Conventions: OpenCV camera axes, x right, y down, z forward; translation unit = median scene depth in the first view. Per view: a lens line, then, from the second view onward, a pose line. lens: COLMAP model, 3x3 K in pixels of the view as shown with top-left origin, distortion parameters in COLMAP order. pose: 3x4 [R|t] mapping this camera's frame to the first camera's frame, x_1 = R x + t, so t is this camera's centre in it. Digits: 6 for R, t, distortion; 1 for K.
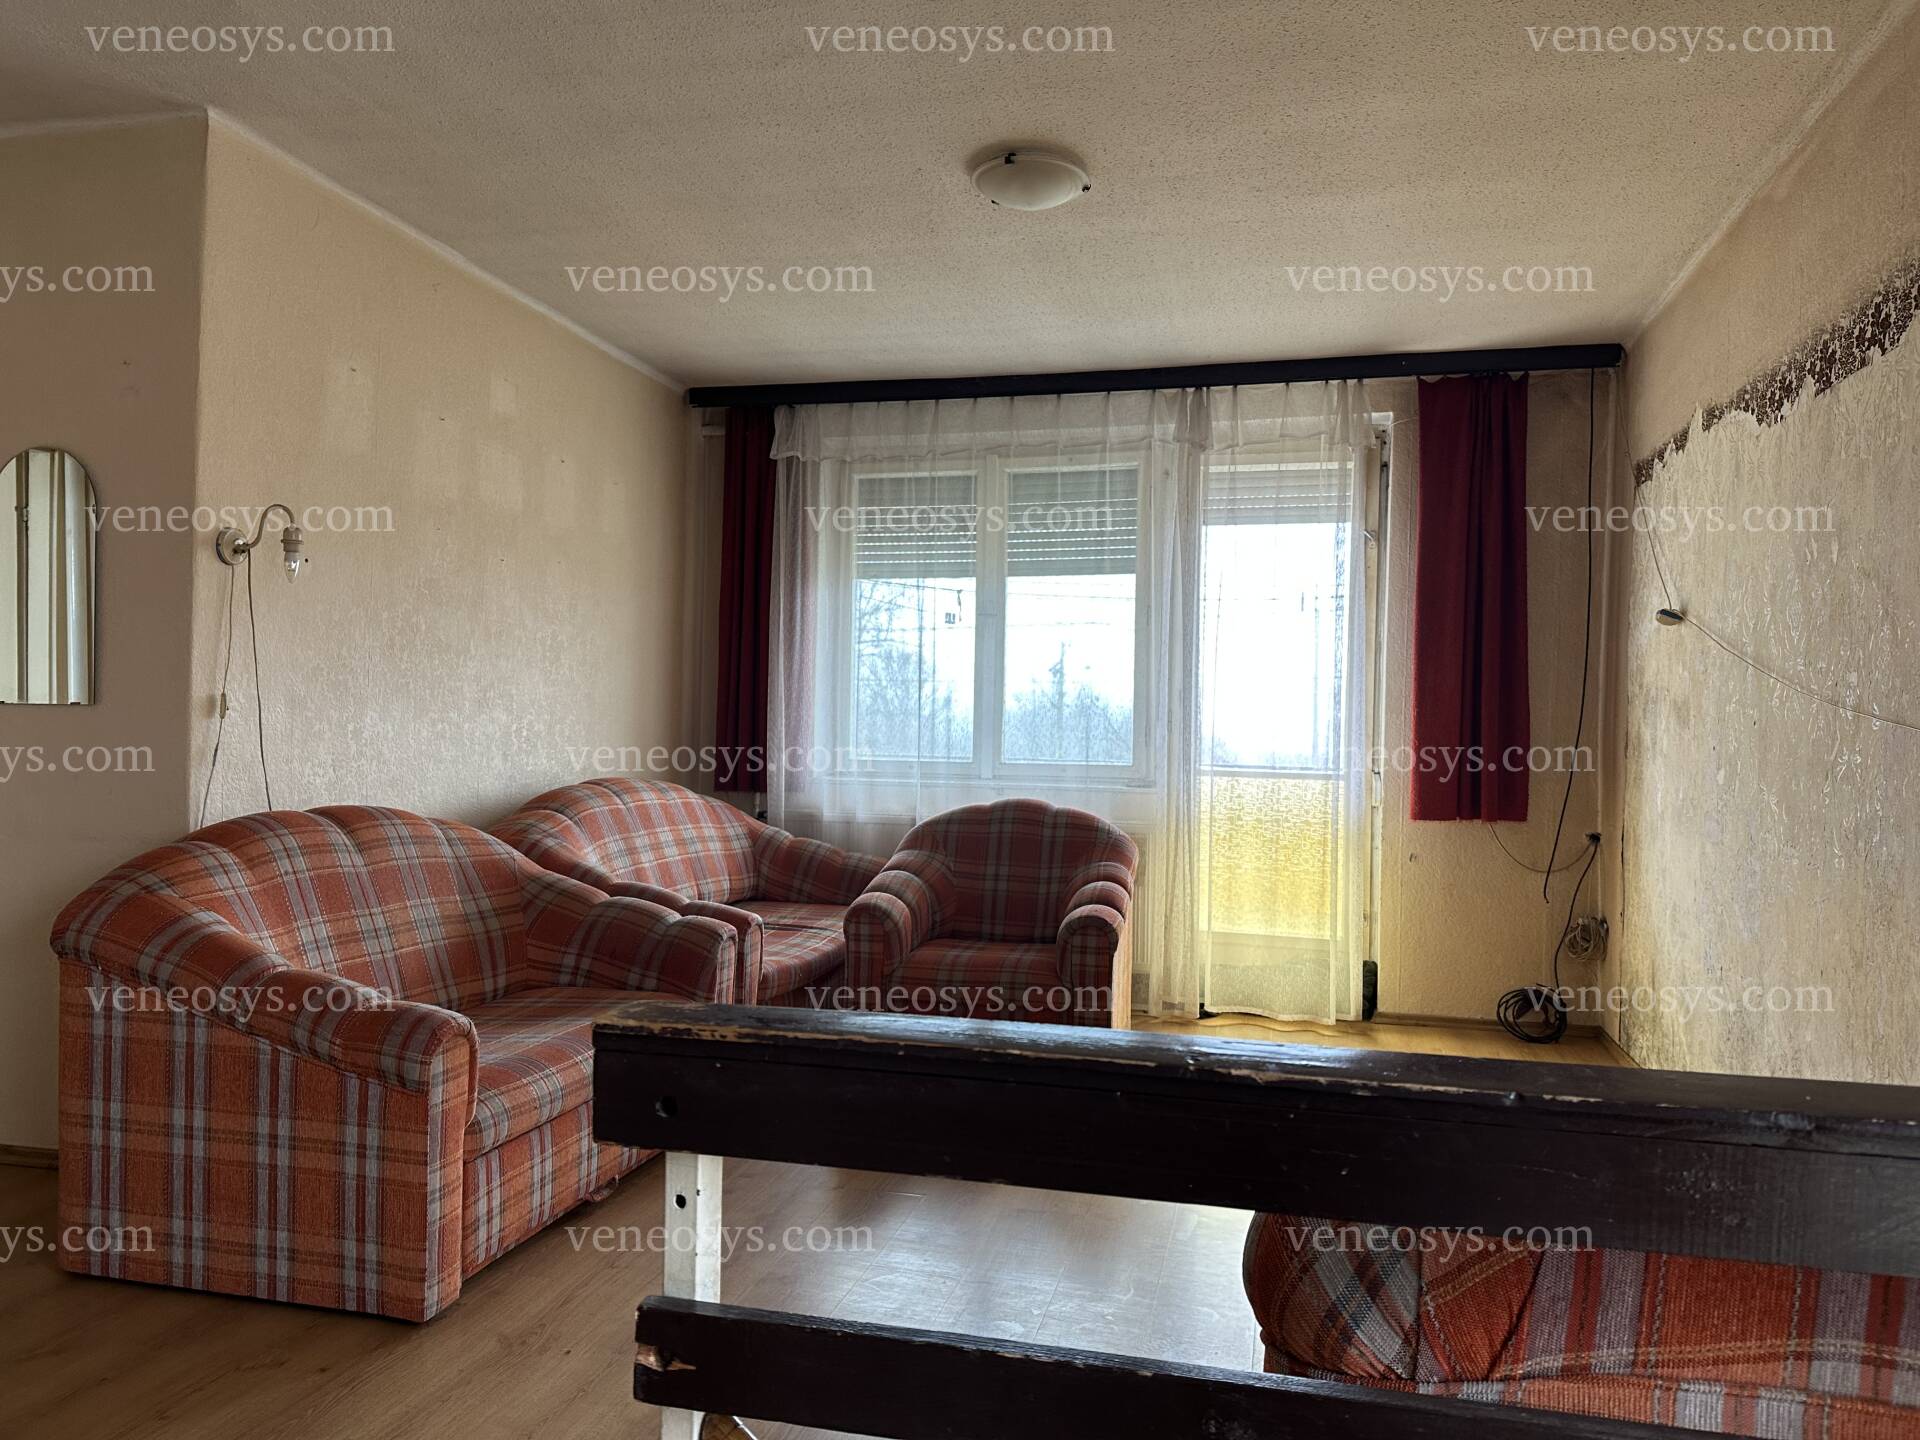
lens RADIAL K [[1366.0, 0, 953.2], [0, 1366.0, 749.2], [0, 0, 1]] dist [0.096602, -0.140784]
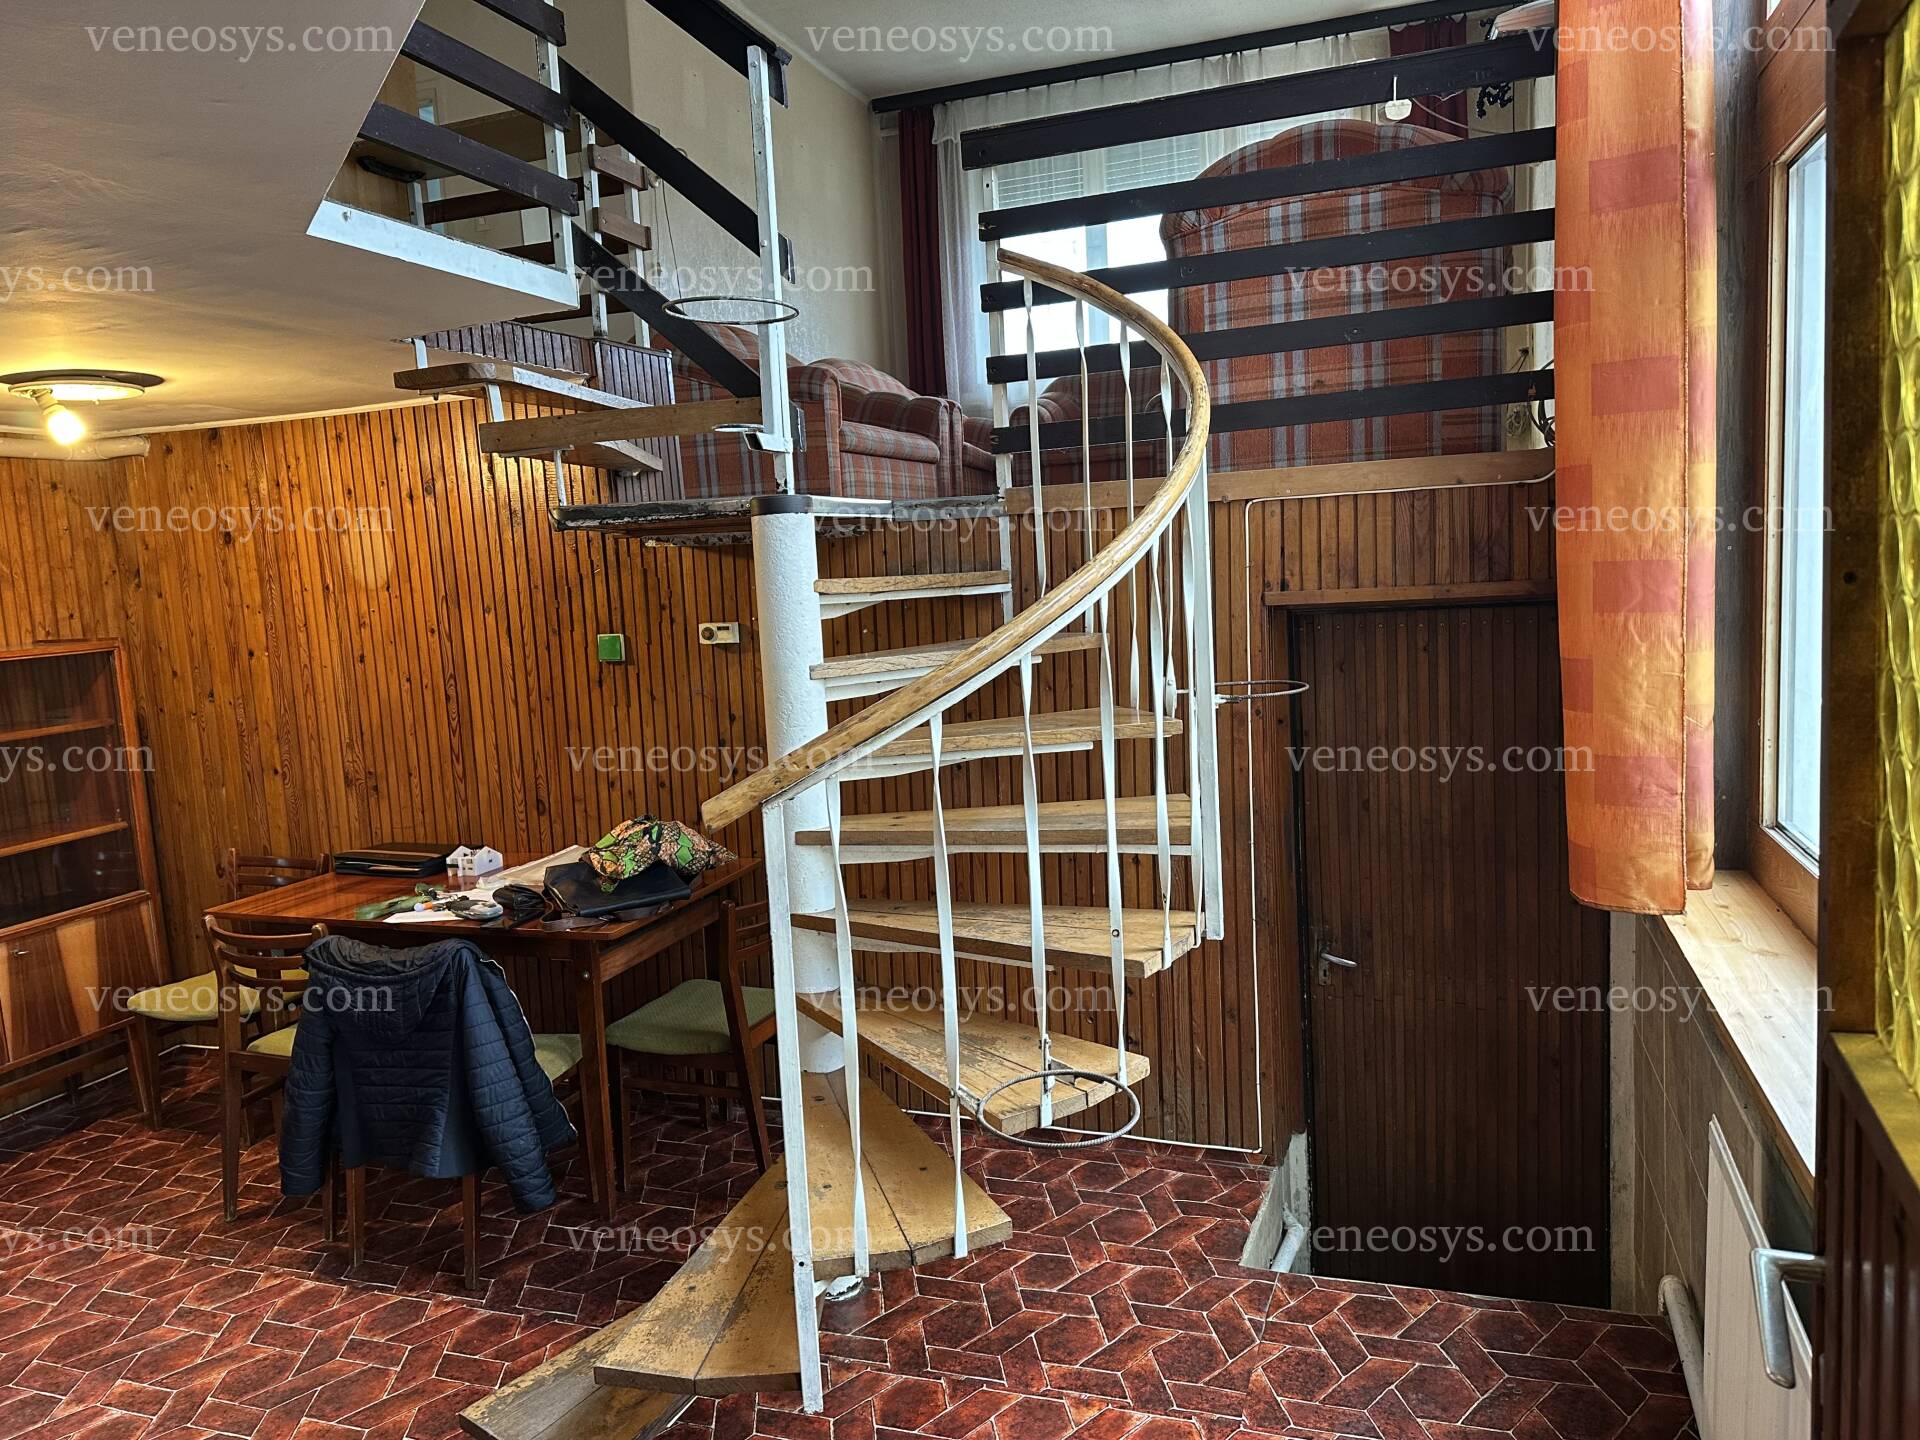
lens RADIAL K [[1340.5, 0, 978.2], [0, 1340.5, 712.4], [0, 0, 1]] dist [0.093562, -0.126652]
pose [[0.993931, -0.062717, -0.090372, 0.001613], [0.072521, 0.991323, 0.109636, 0.320902], [0.082711, -0.115525, 0.989855, -0.652869]]
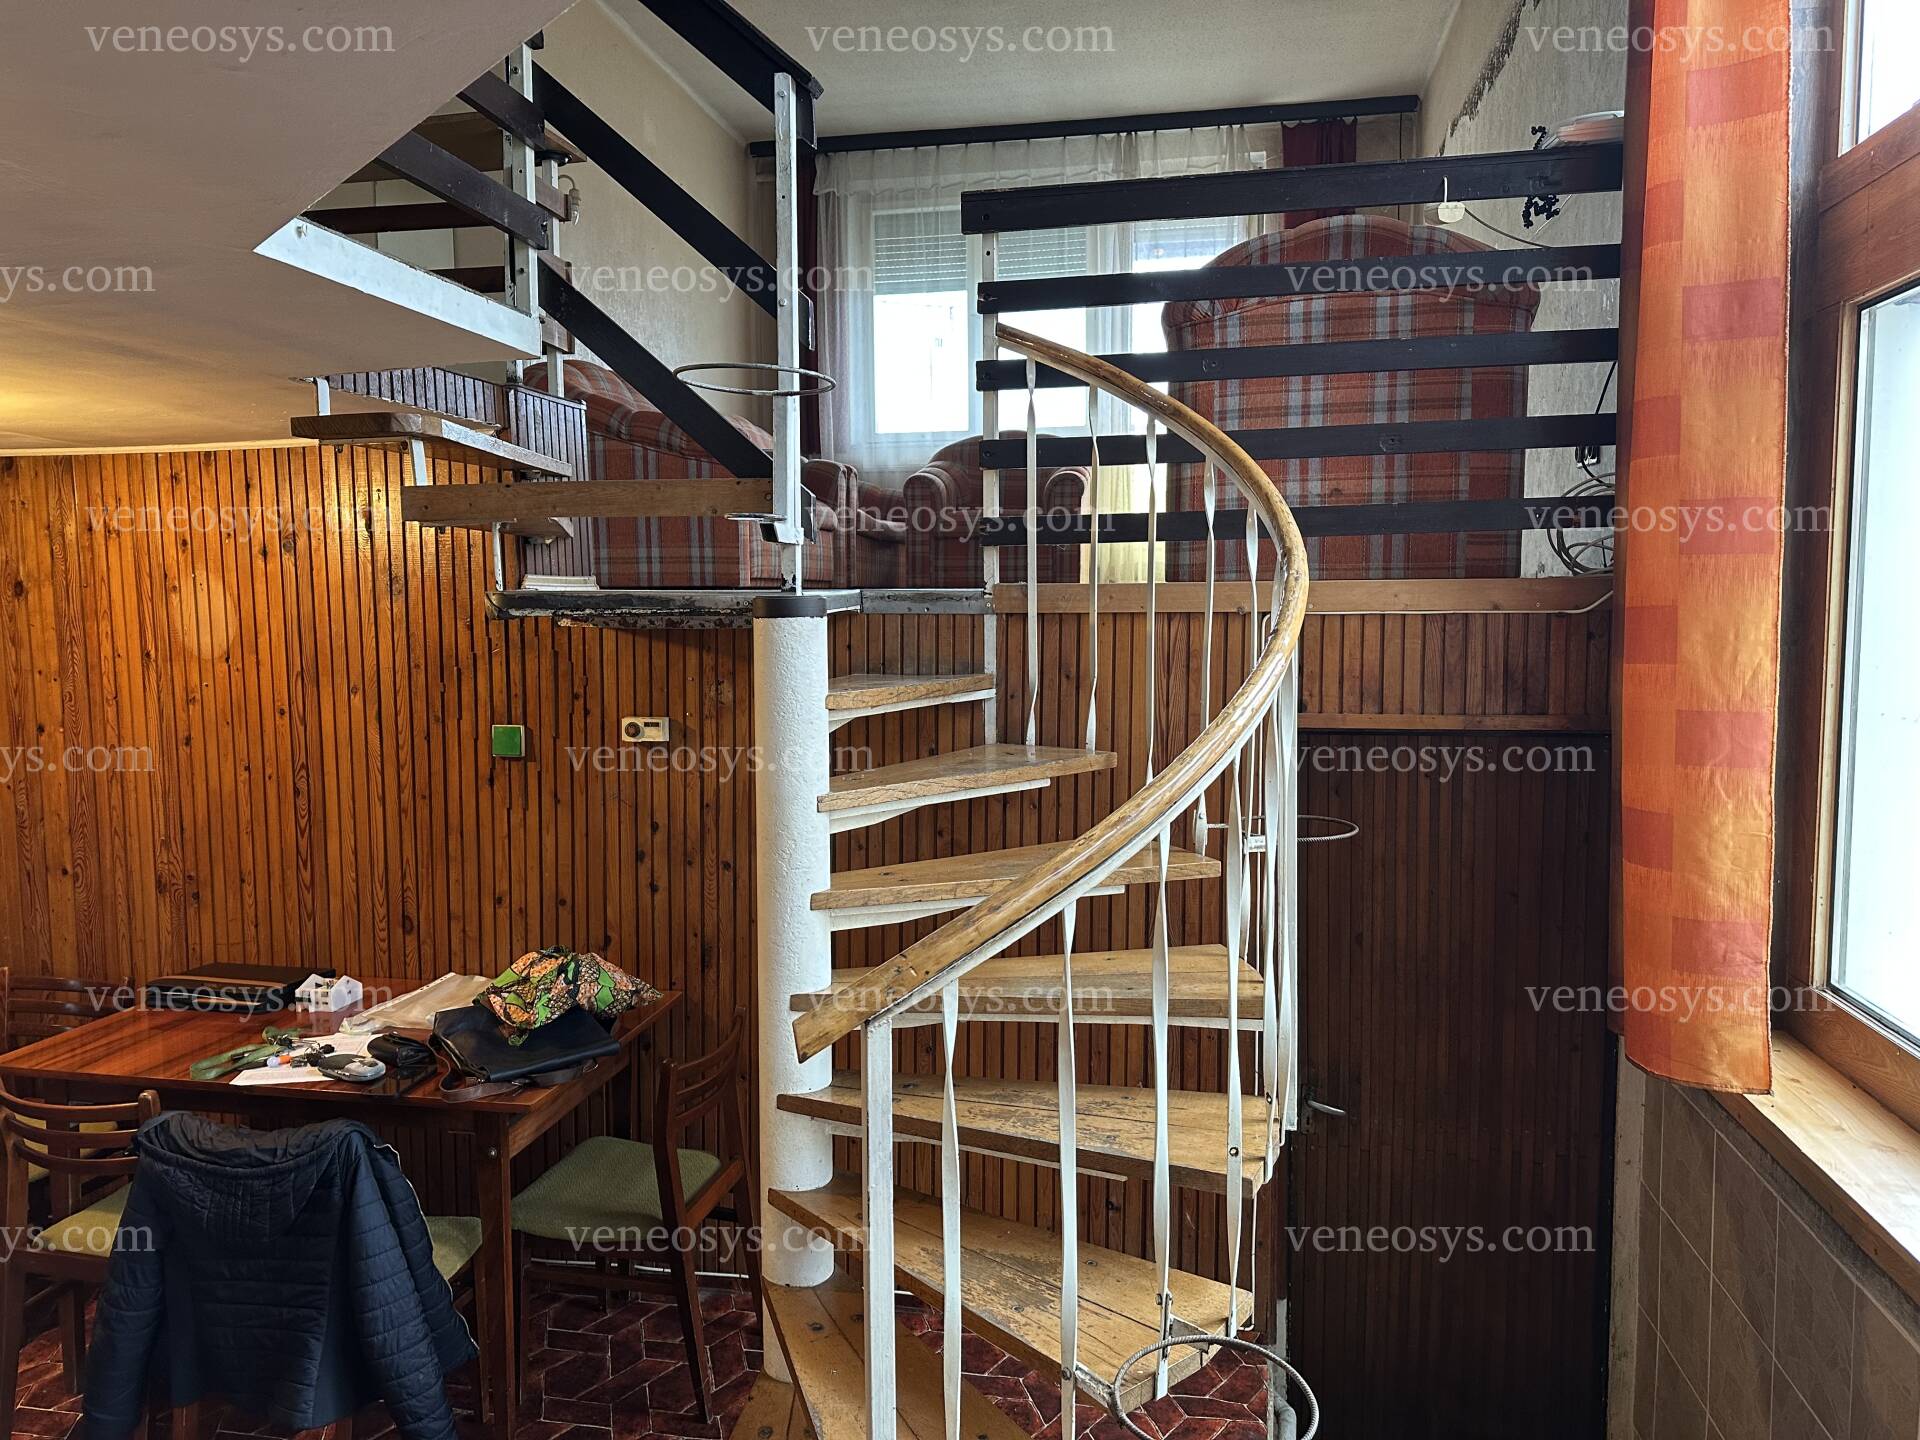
lens RADIAL K [[1340.5, 0, 978.2], [0, 1340.5, 712.4], [0, 0, 1]] dist [0.093562, -0.126652]
pose [[0.997277, -0.033187, 0.065853, -0.116010], [0.027846, 0.996370, 0.080440, 0.284100], [-0.068283, -0.078387, 0.994582, -0.553845]]
